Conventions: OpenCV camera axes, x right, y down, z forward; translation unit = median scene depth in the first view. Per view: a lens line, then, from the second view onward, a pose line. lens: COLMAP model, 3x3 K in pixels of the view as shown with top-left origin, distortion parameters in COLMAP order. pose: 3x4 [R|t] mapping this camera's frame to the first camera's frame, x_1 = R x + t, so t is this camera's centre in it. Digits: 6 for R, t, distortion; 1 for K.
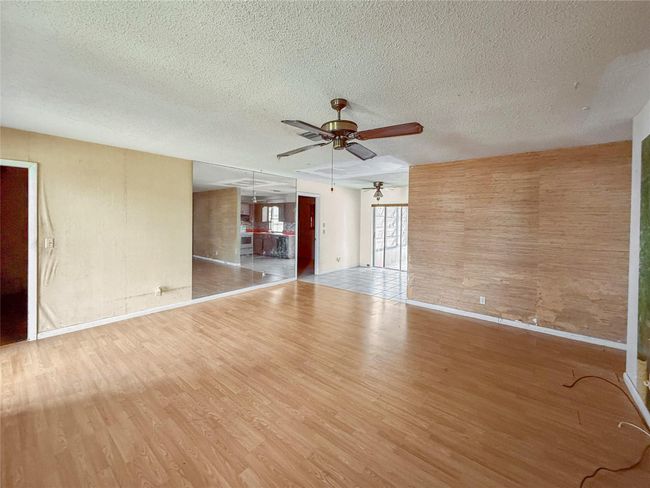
lens RADIAL K [[269.5, 0, 325.9], [0, 269.5, 224.3], [0, 0, 1]] dist [-0.003384, -0.000009]
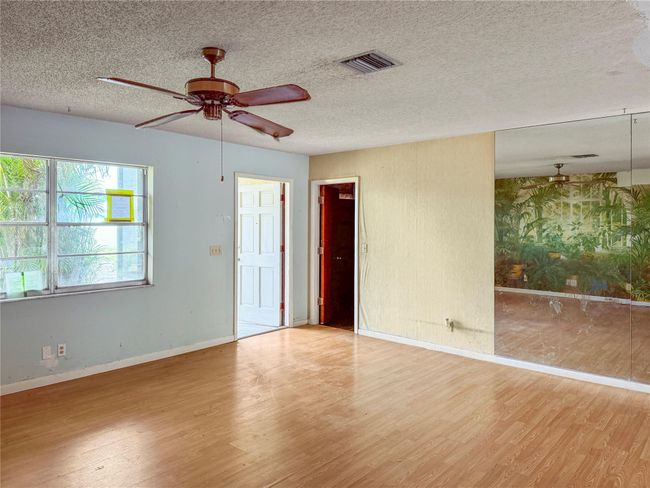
lens RADIAL K [[464.3, 0, 324.0], [0, 464.3, 220.8], [0, 0, 1]] dist [0.087223, -0.128112]
pose [[-0.039176, -0.019884, -0.999034, 0.868444], [-0.020873, 0.999600, -0.019077, -0.001055], [0.999014, 0.020106, -0.039575, 0.927785]]
